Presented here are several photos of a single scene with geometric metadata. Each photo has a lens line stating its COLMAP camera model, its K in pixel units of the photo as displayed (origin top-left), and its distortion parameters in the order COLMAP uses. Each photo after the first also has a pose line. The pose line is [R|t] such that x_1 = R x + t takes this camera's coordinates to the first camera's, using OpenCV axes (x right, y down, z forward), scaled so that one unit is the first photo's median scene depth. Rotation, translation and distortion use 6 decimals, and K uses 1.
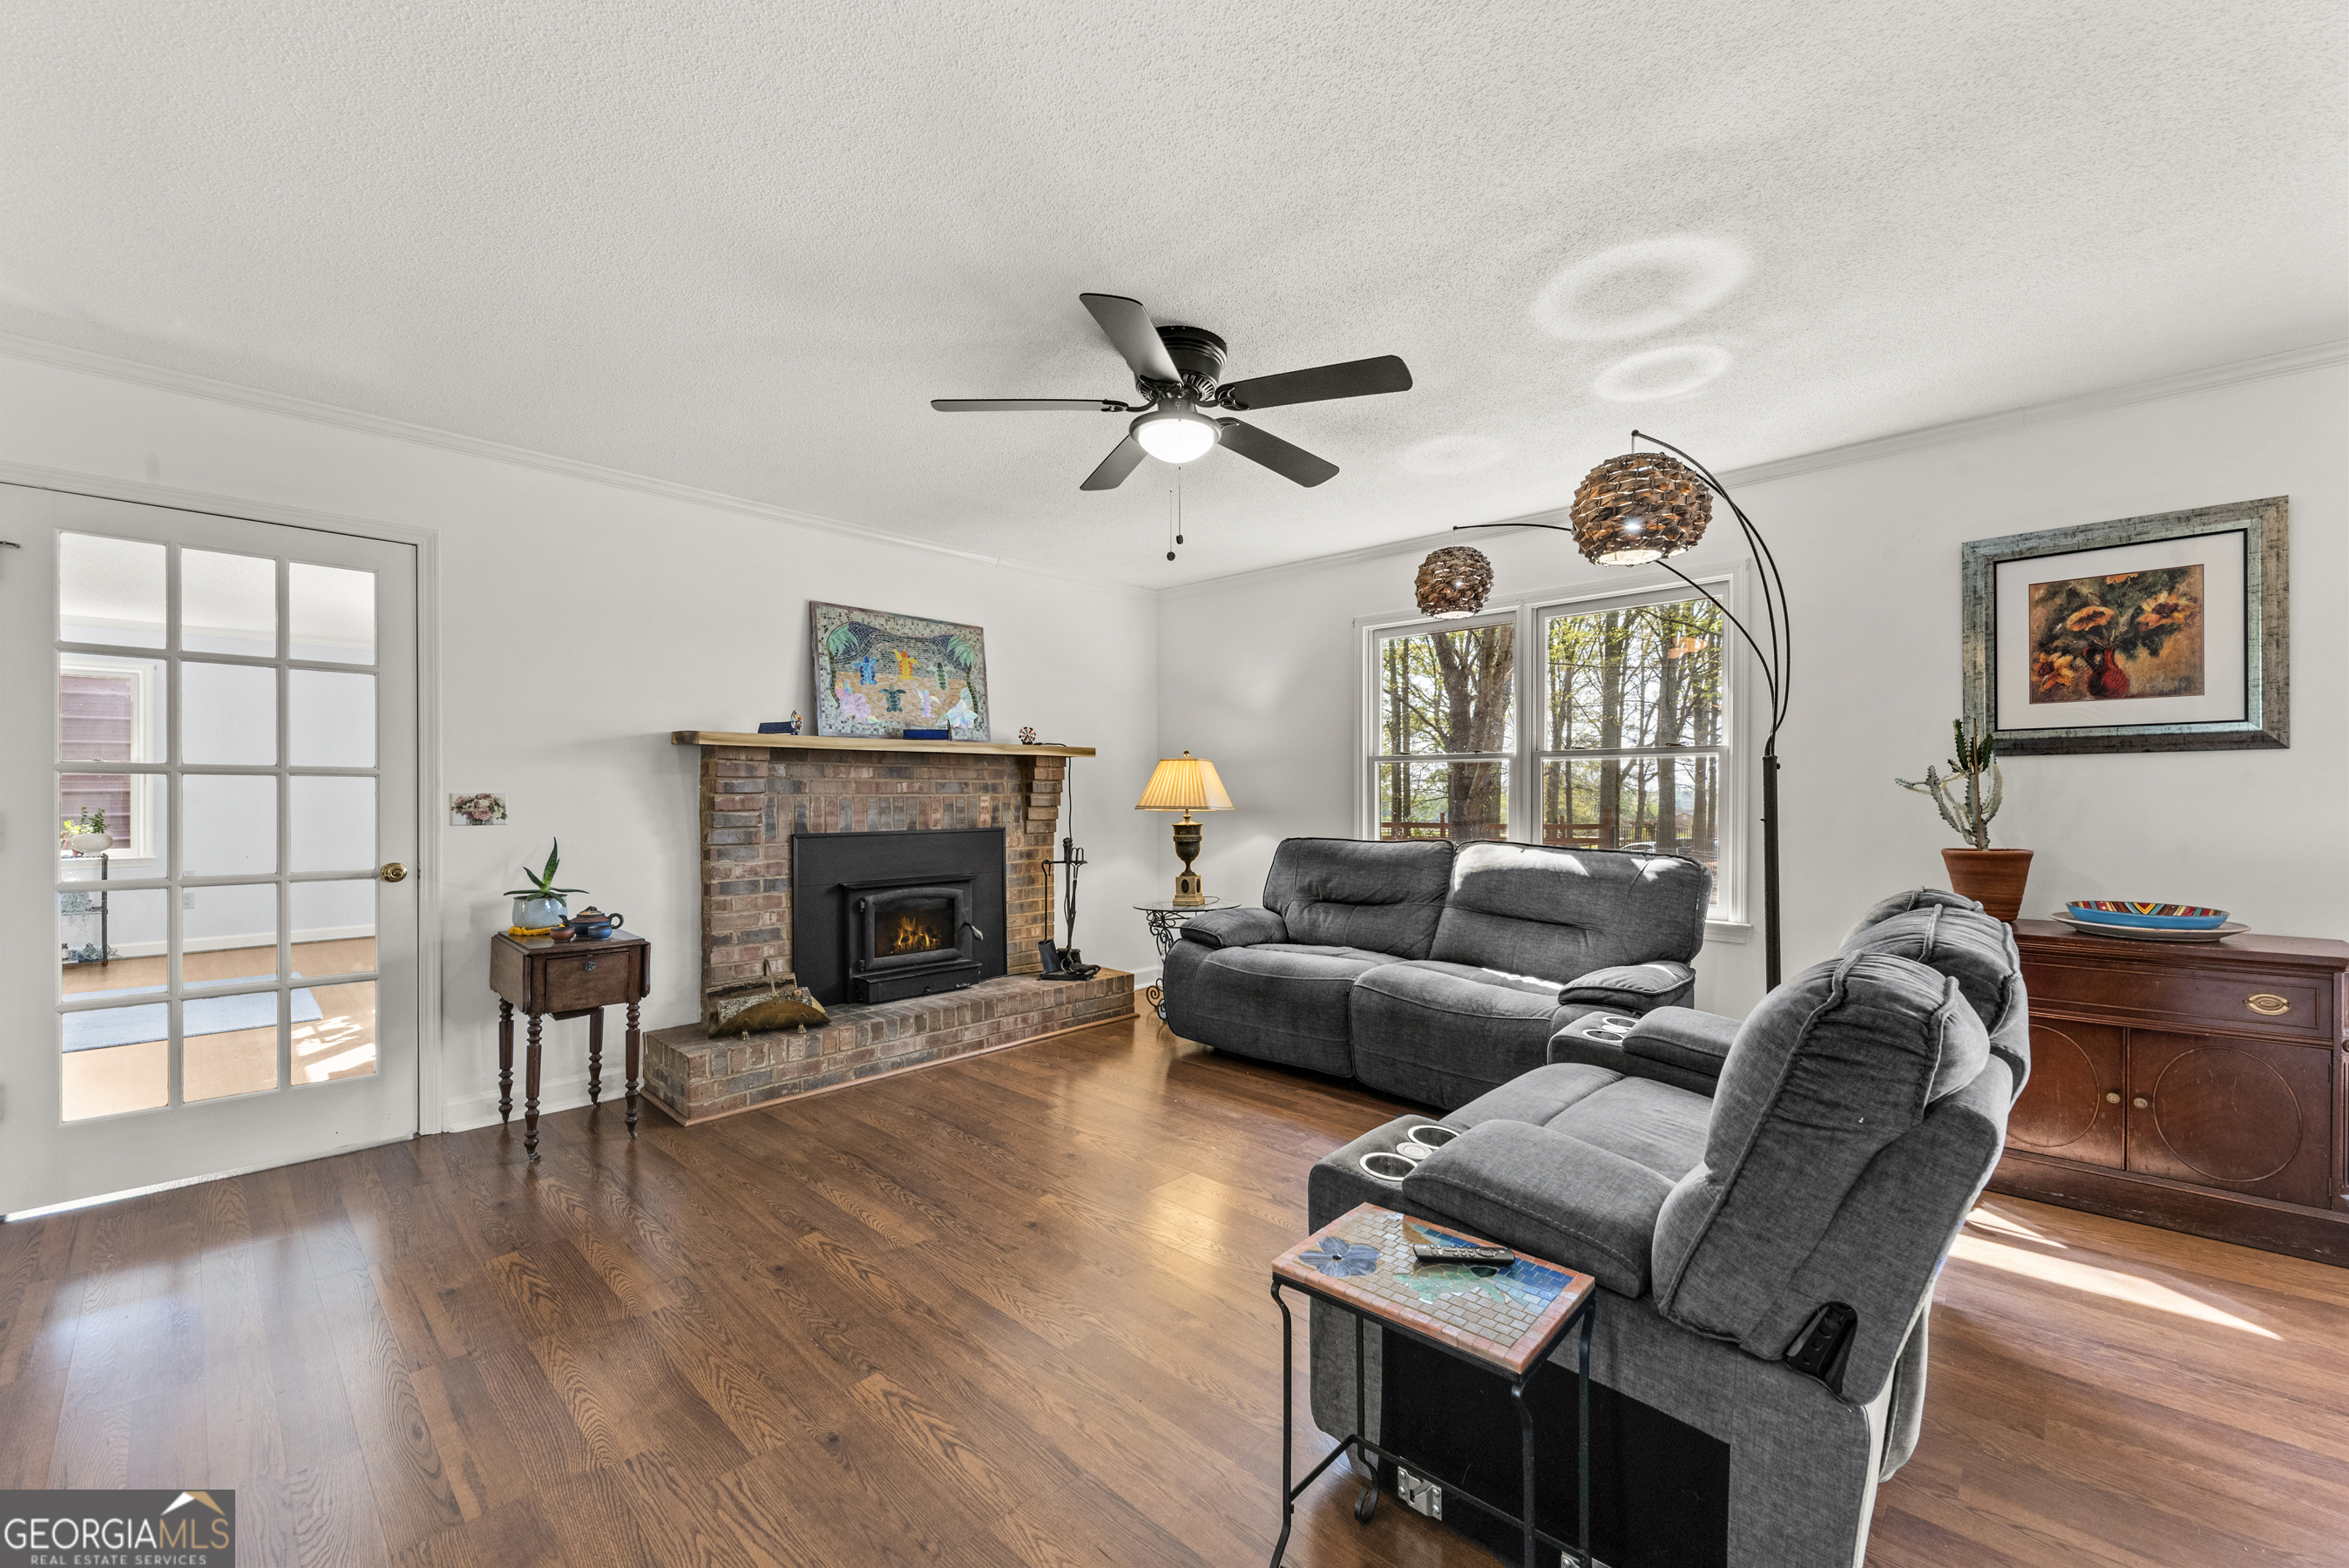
lens RADIAL K [[900.9, 0, 1164.6], [0, 900.9, 798.4], [0, 0, 1]] dist [0.001324, 0.000029]
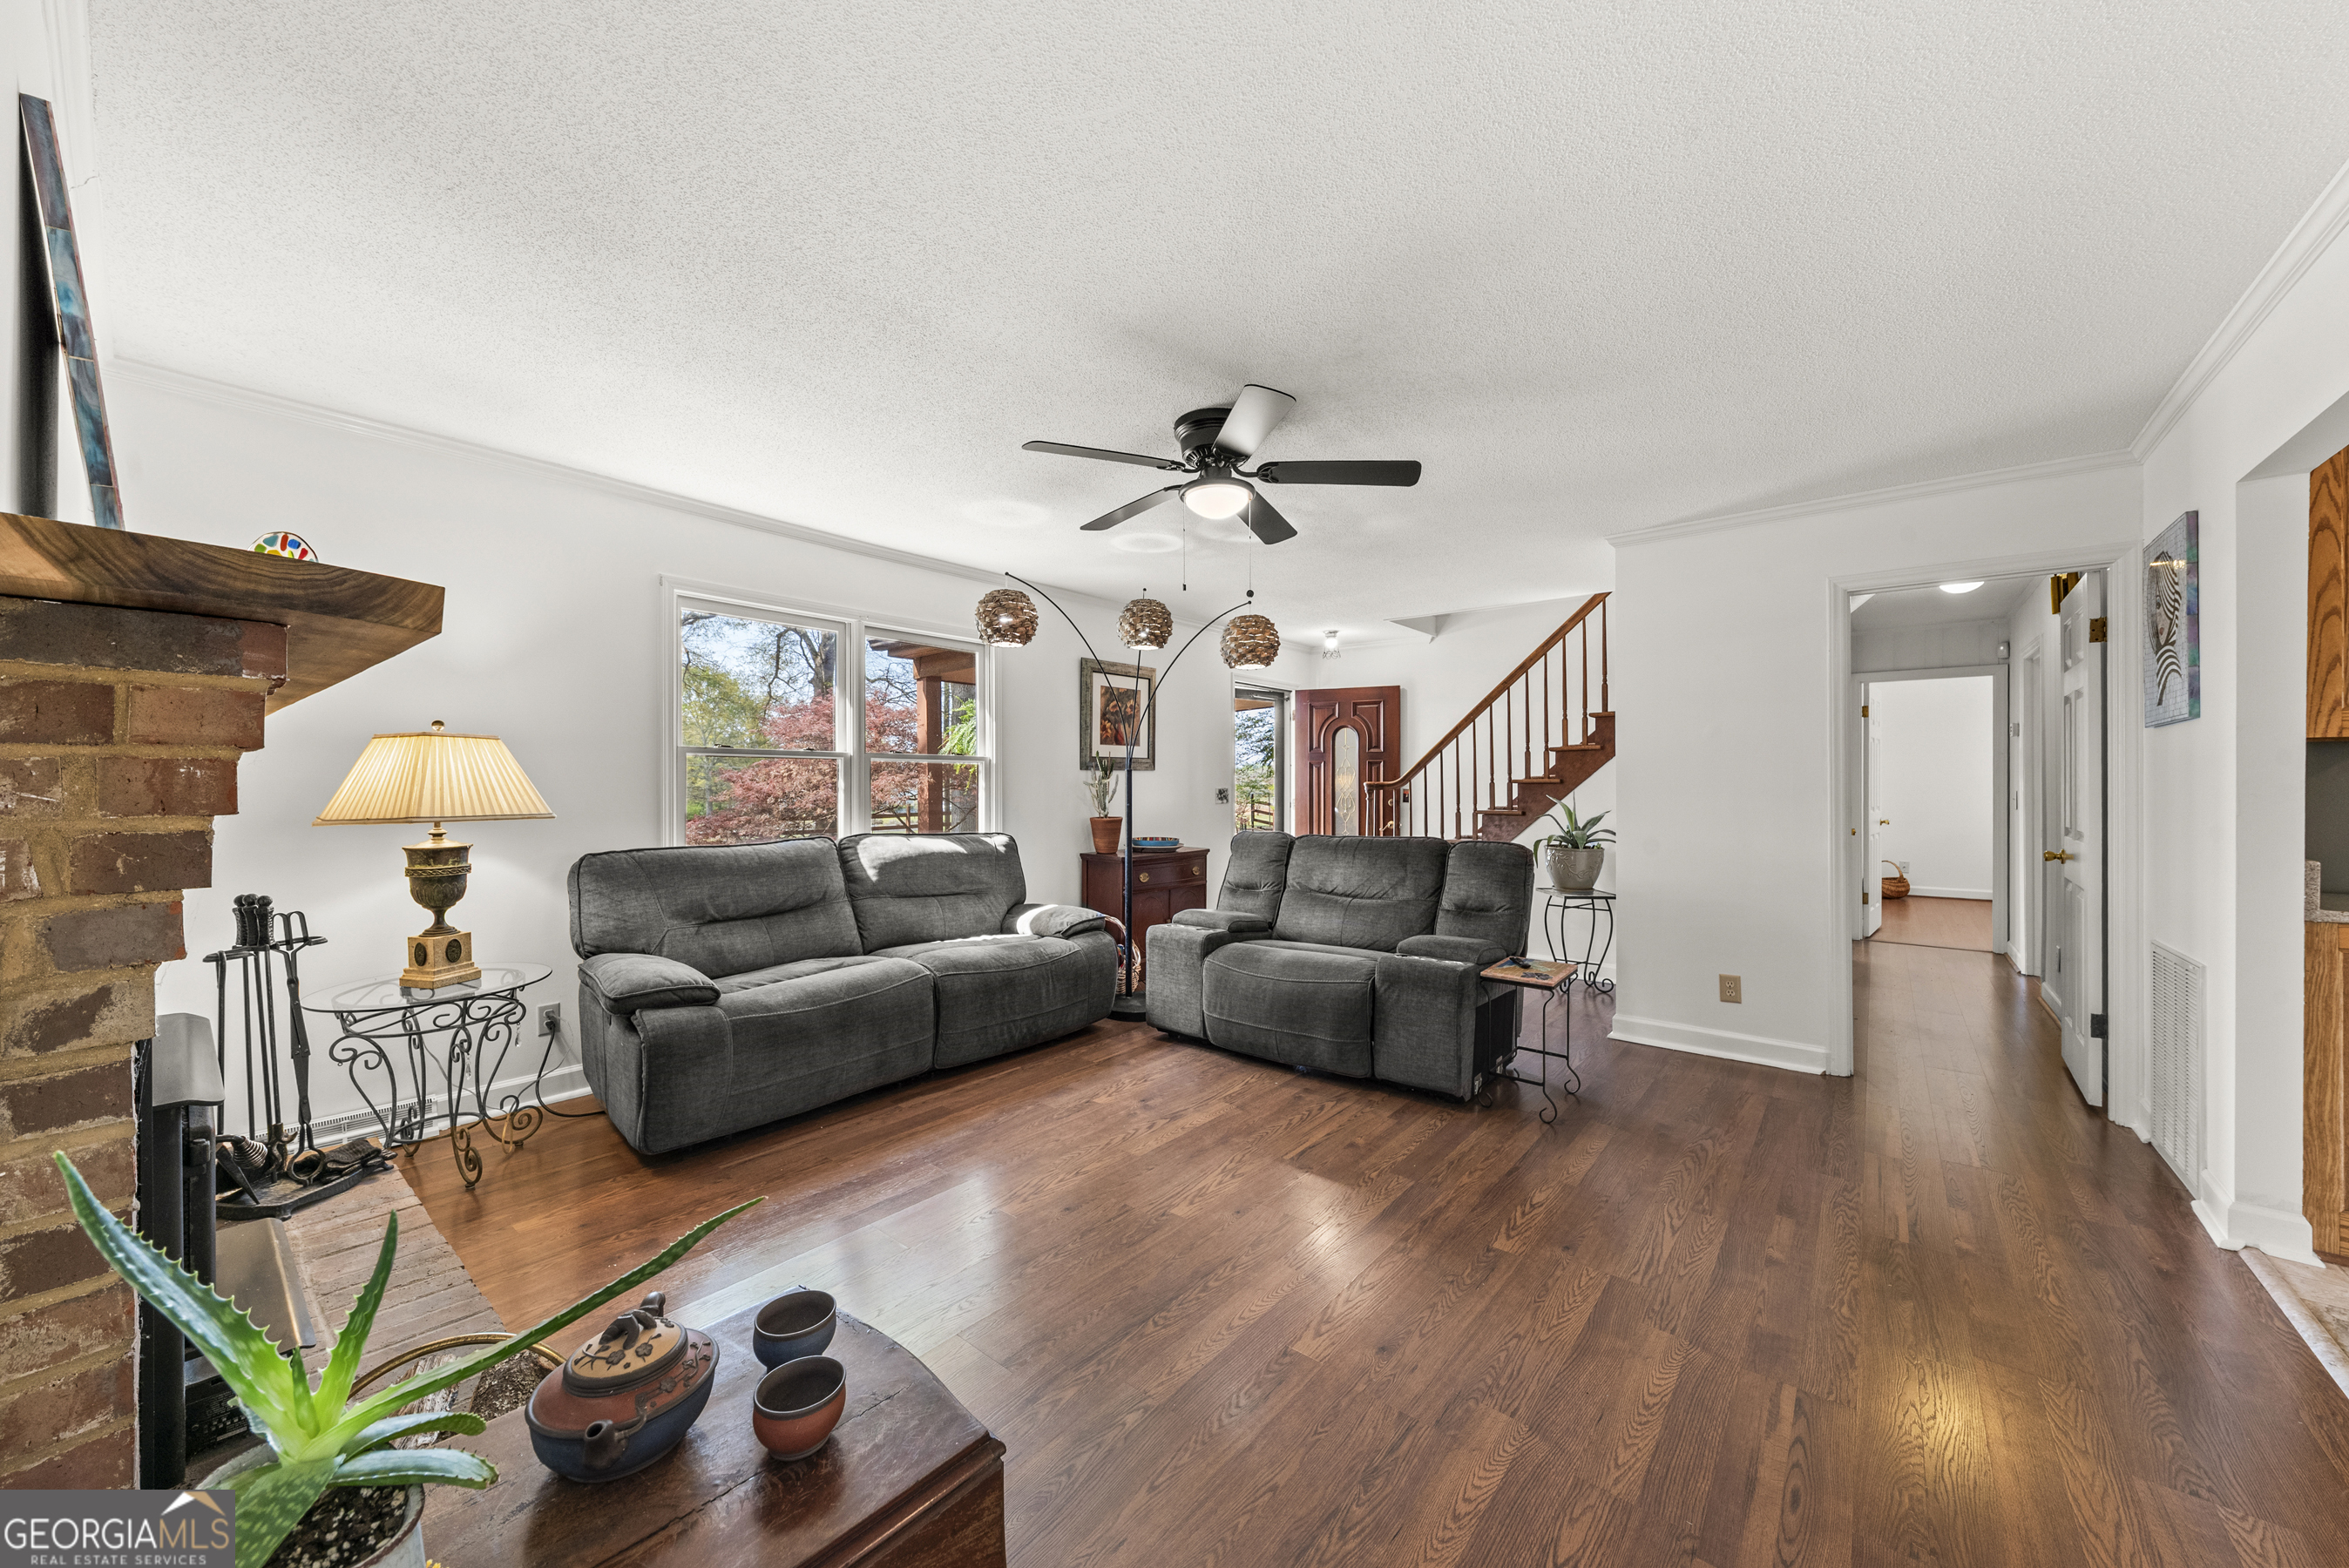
lens RADIAL K [[850.3, 0, 1164.8], [0, 850.3, 780.6], [0, 0, 1]] dist [0.001124, -0.000006]
pose [[-0.065199, 0.004489, 0.997862, -0.772254], [0.006446, 0.999971, -0.004077, -0.011847], [-0.997851, 0.006166, -0.065226, 0.792082]]
